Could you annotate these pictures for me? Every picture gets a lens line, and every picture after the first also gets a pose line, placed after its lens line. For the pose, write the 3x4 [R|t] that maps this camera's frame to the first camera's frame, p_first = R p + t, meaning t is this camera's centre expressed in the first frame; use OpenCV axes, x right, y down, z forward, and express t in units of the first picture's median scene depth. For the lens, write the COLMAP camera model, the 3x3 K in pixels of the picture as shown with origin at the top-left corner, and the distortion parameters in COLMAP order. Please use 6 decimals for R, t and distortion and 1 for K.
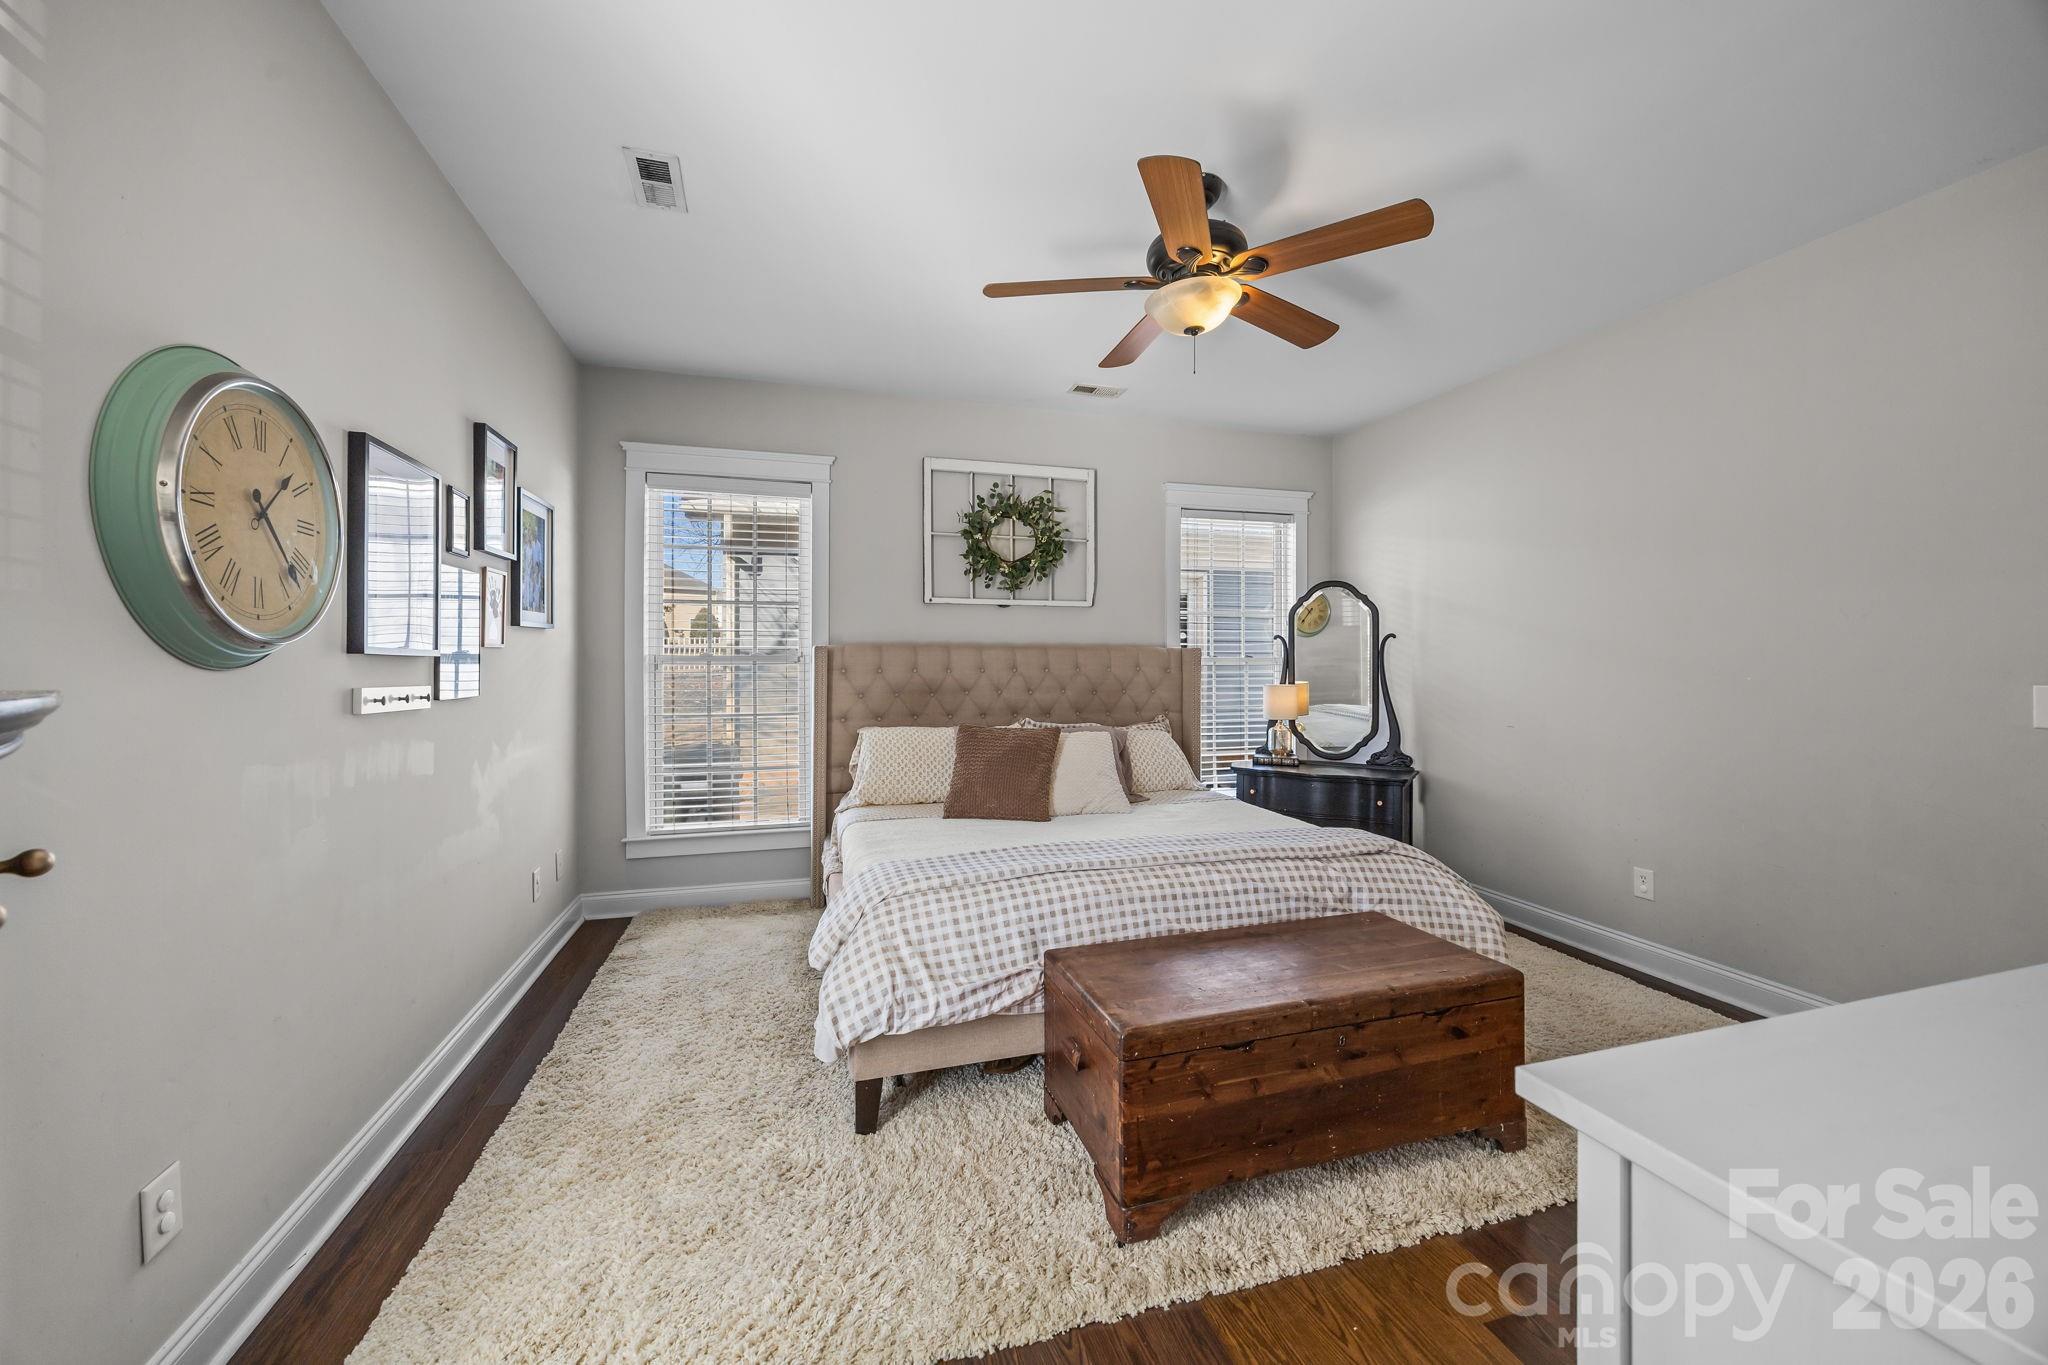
lens RADIAL K [[783.8, 0, 1025.6], [0, 783.8, 670.0], [0, 0, 1]] dist [-0.003937, -0.000104]
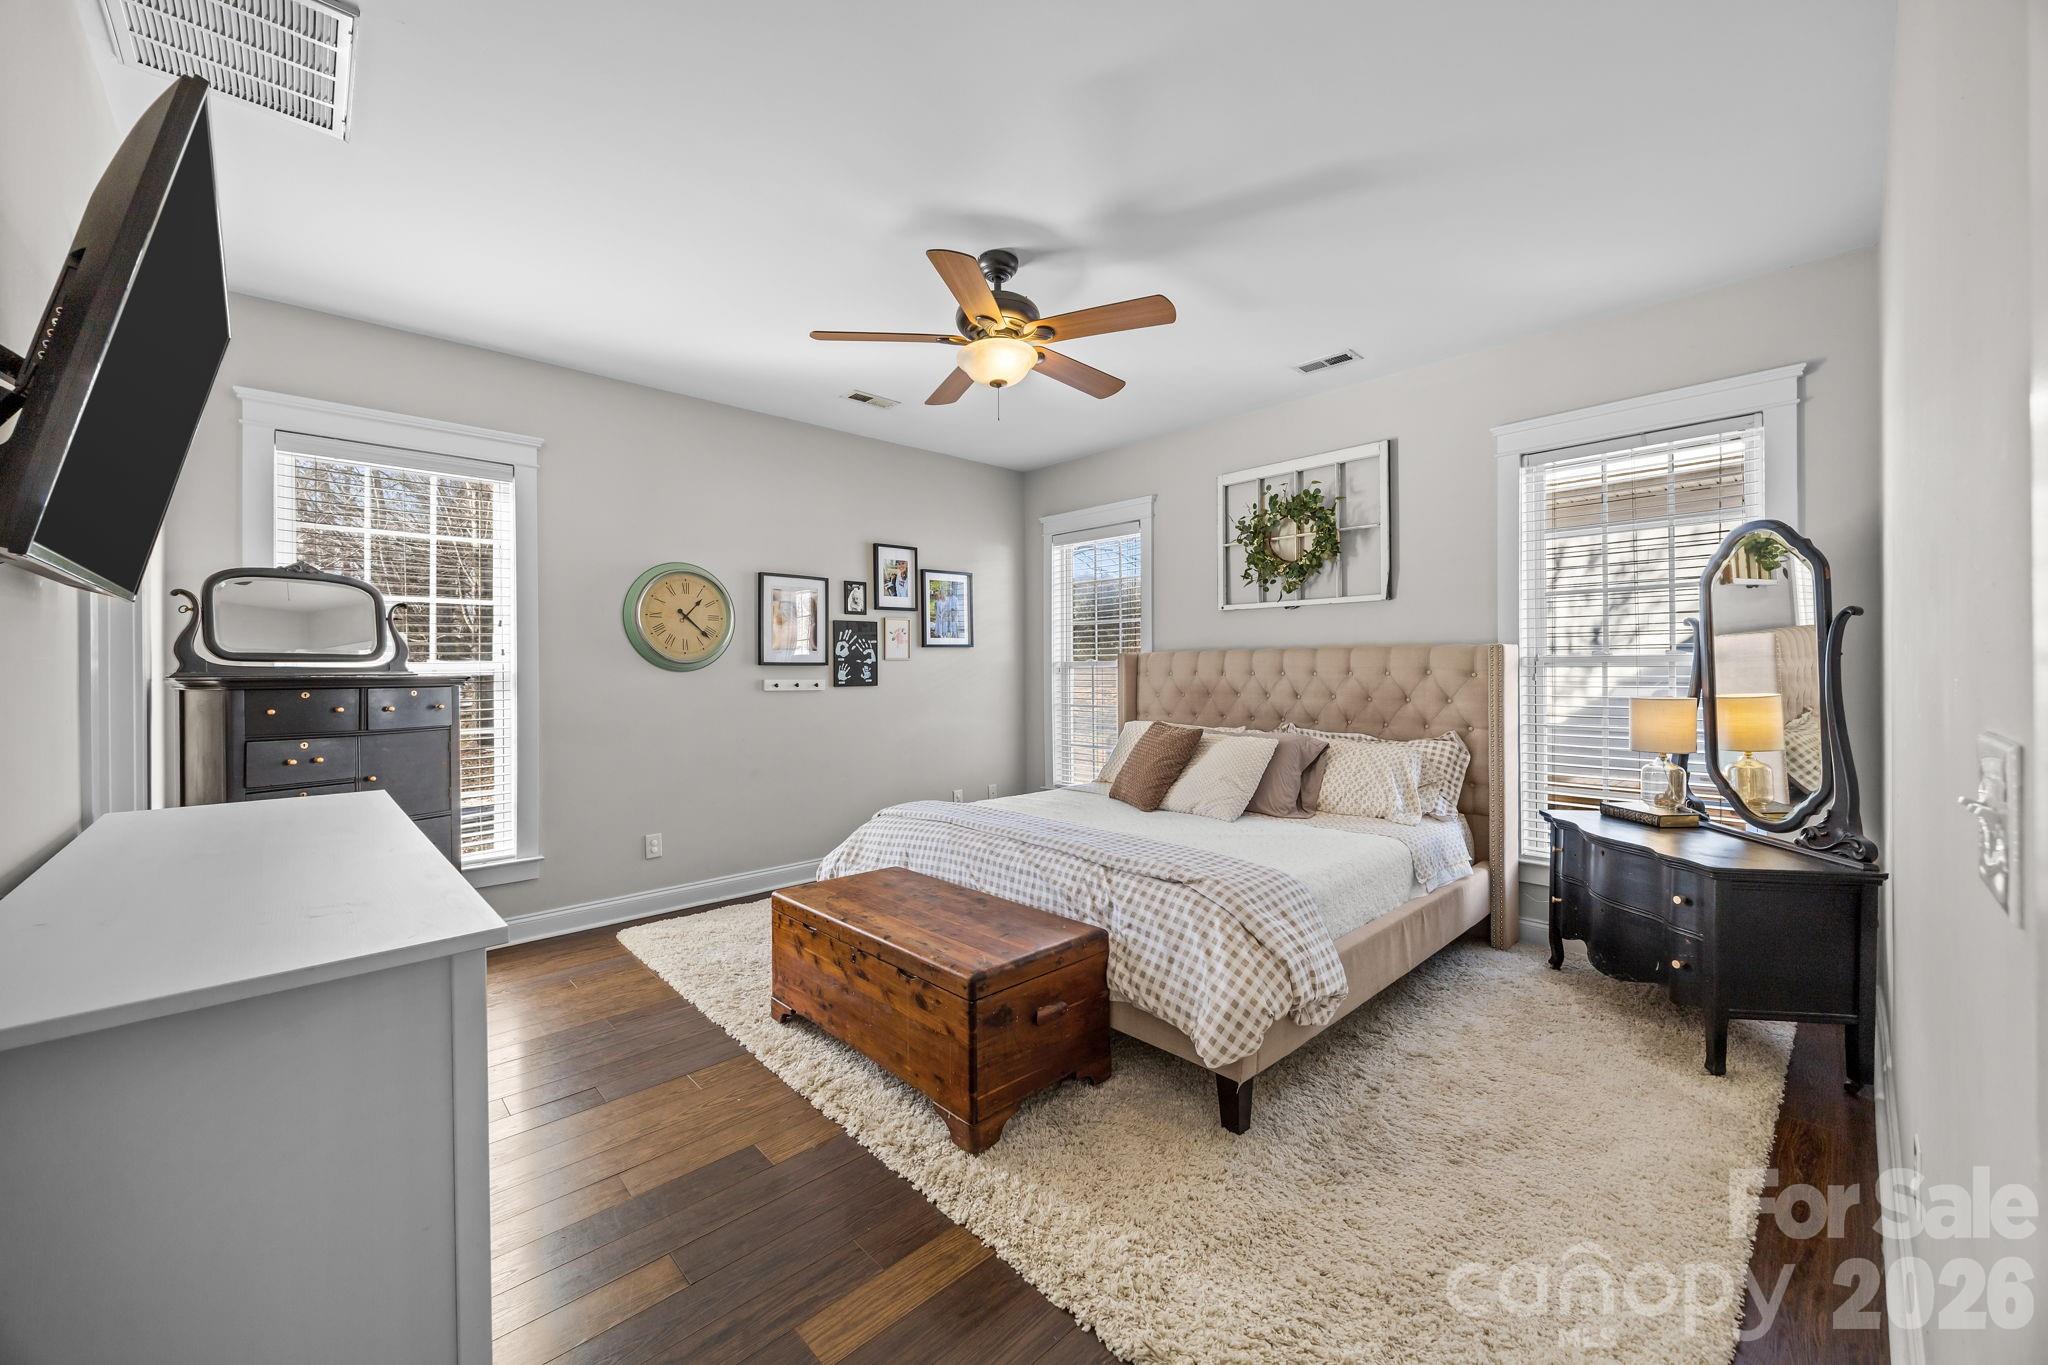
lens RADIAL K [[783.8, 0, 1028.1], [0, 783.8, 669.3], [0, 0, 1]] dist [-0.003937, -0.000104]
pose [[0.446782, -0.002284, -0.894640, 0.709466], [-0.003229, 0.999986, -0.004165, -0.000169], [0.894637, 0.004750, 0.446769, 0.282641]]
